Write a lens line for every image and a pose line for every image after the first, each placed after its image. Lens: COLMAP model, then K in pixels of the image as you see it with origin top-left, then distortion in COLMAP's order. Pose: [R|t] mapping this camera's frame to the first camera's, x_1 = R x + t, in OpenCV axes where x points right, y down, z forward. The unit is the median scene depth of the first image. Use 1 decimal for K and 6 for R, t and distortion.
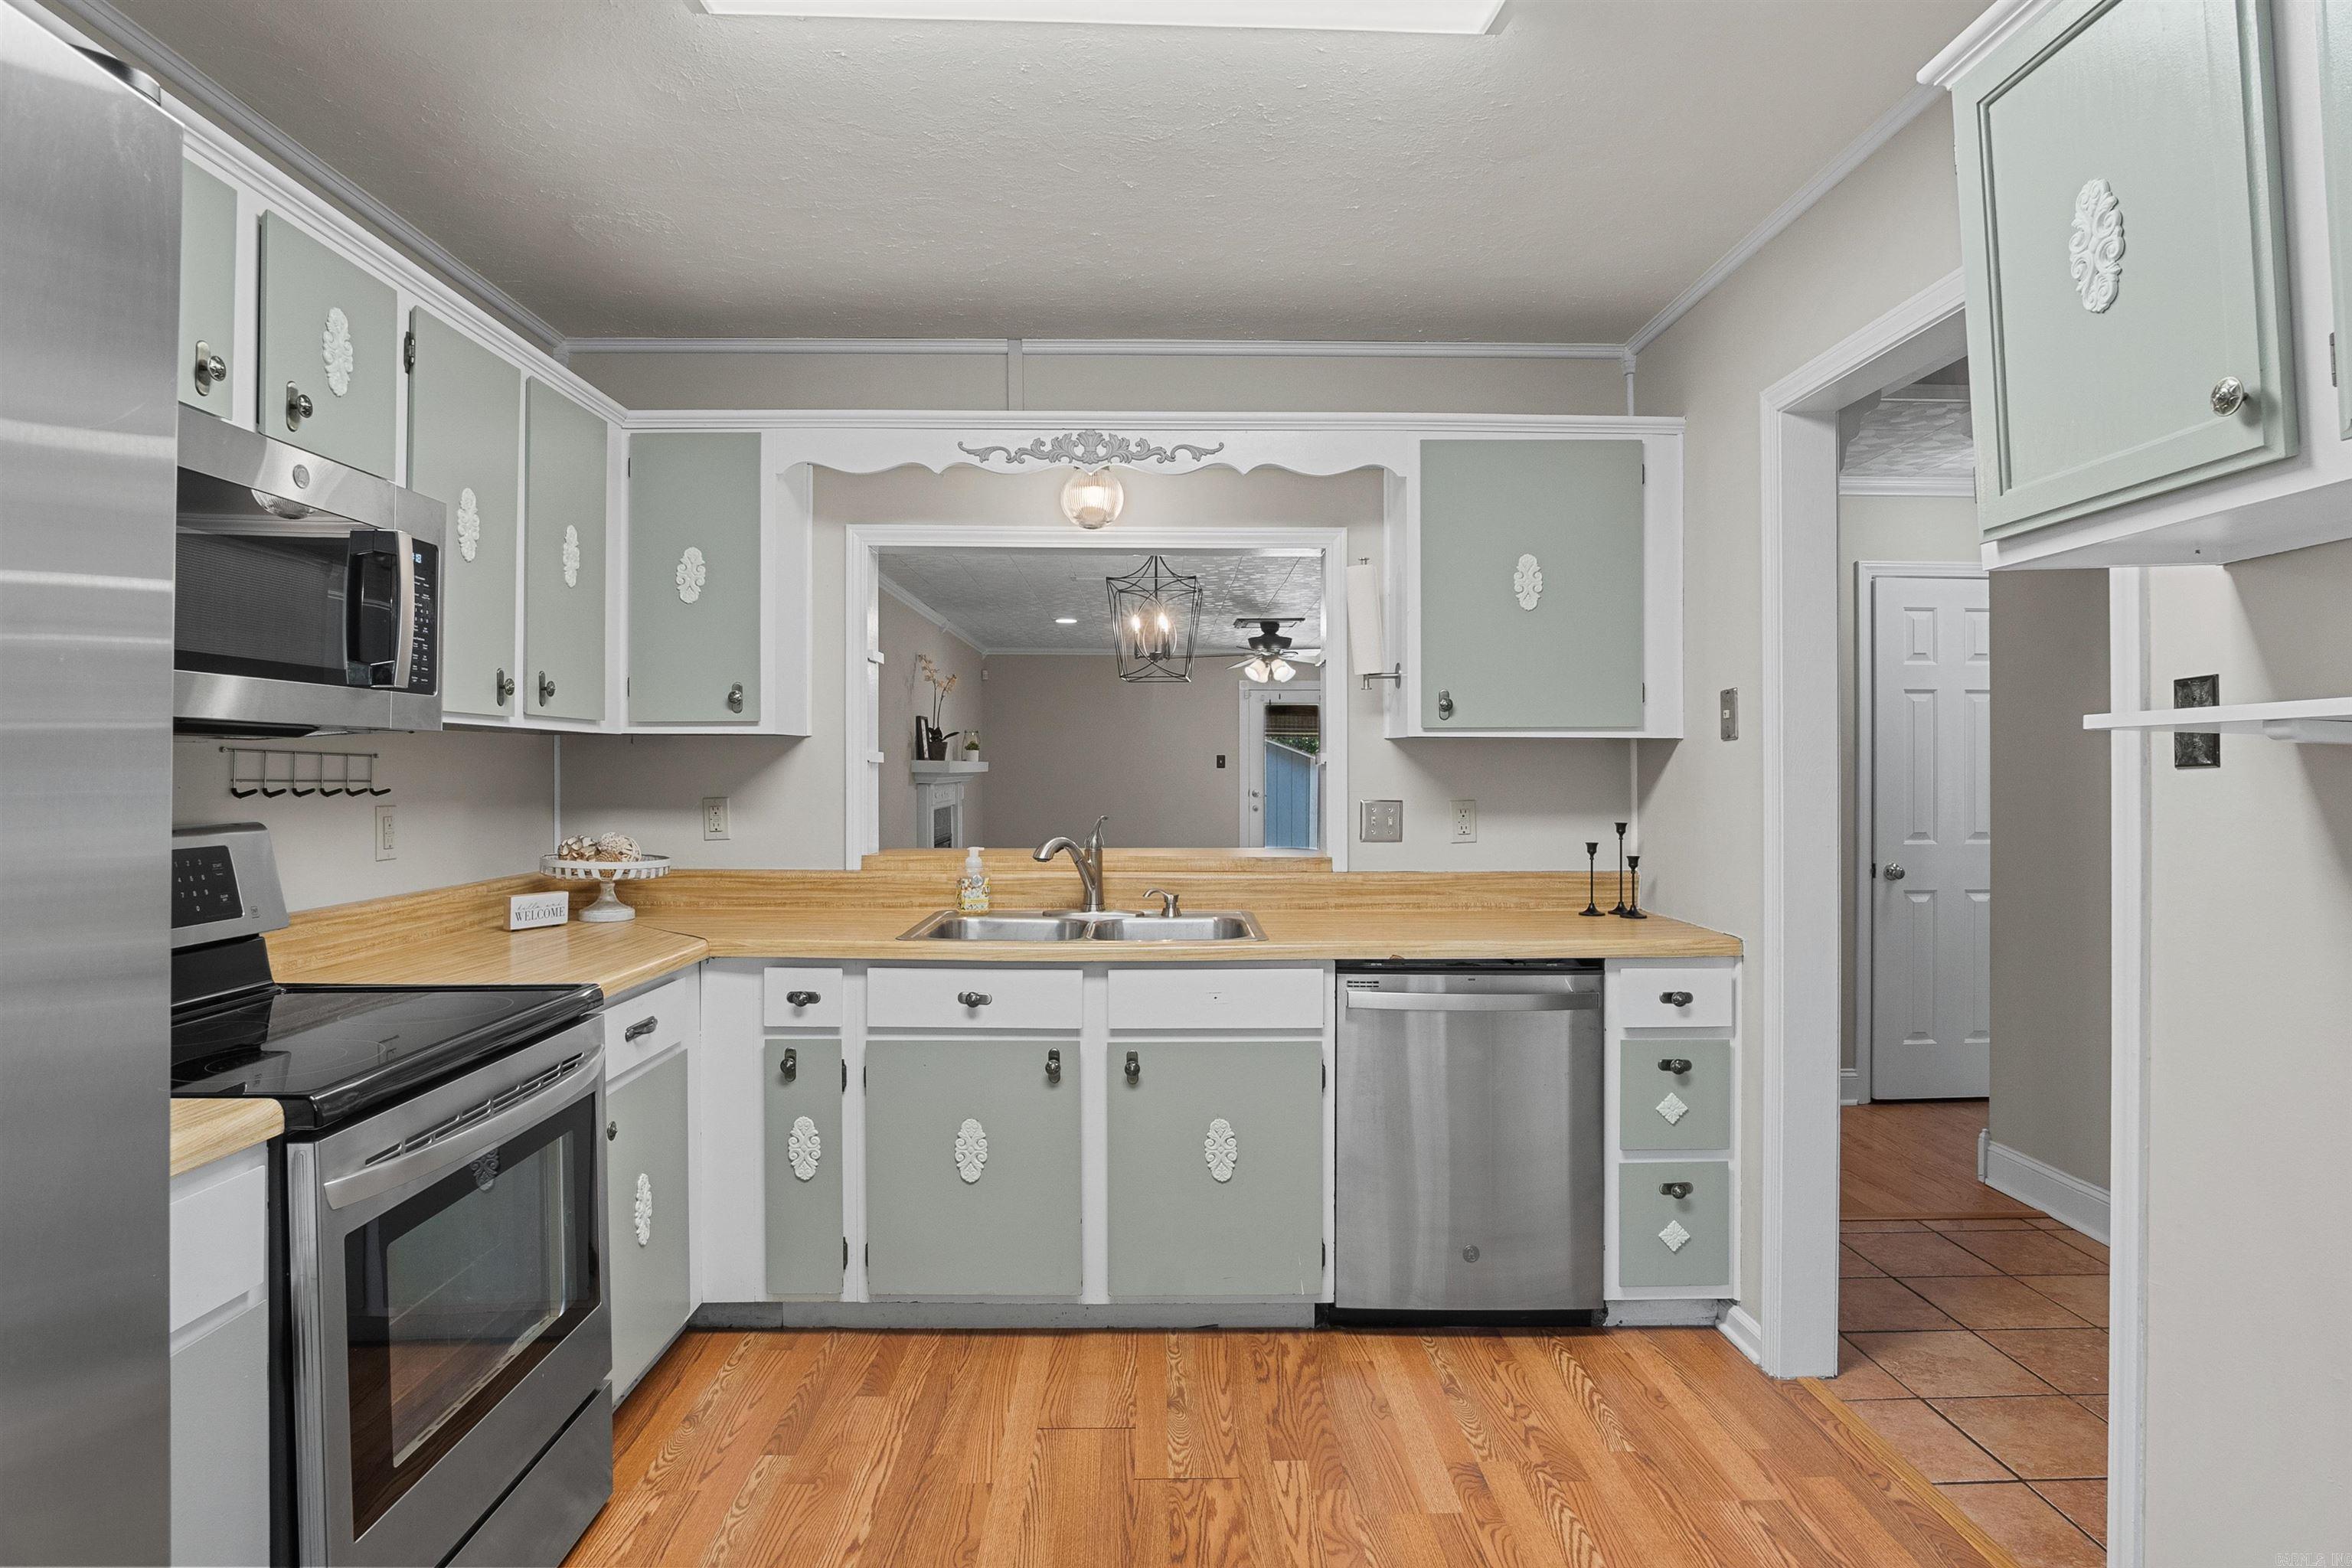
lens RADIAL K [[1268.1, 0, 1182.9], [0, 1268.1, 778.4], [0, 0, 1]] dist [-0.007053, -0.000458]
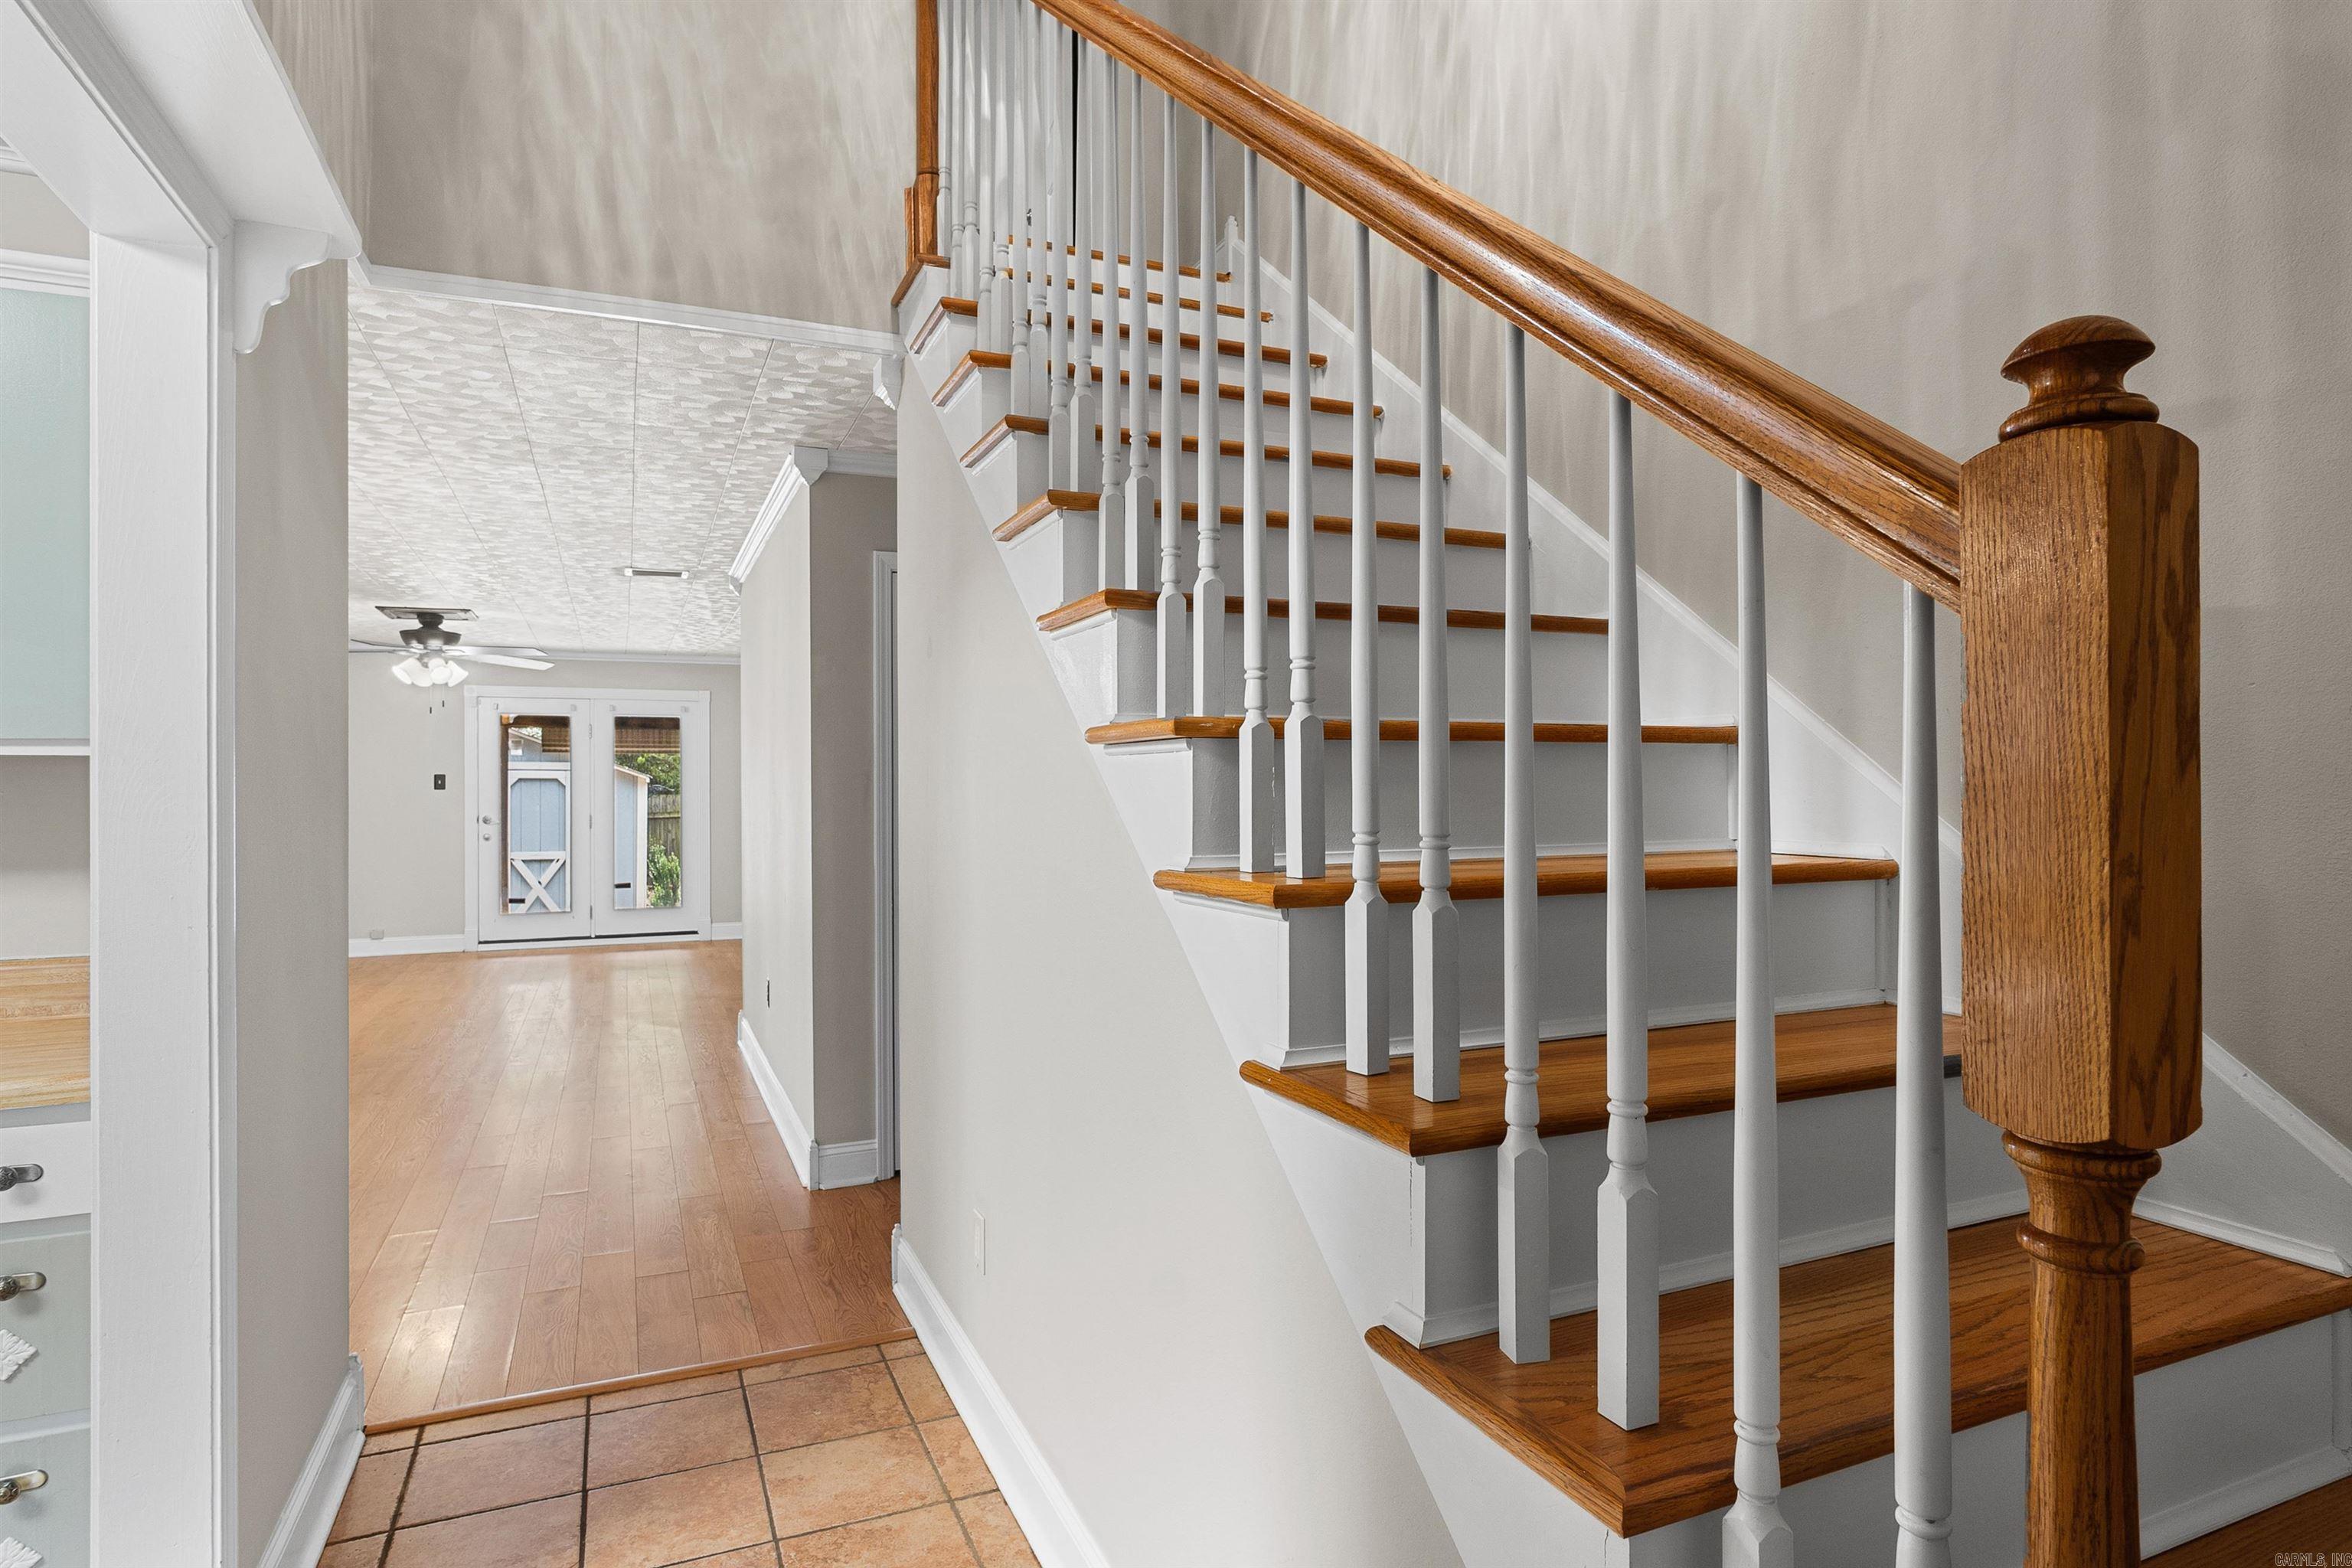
lens RADIAL K [[1268.1, 0, 1167.7], [0, 1268.1, 780.9], [0, 0, 1]] dist [-0.007053, -0.000458]
pose [[0.928537, -0.004944, 0.371206, 0.208818], [0.008943, 0.999919, -0.009052, -0.002729], [-0.371131, 0.011725, 0.928506, 0.064857]]
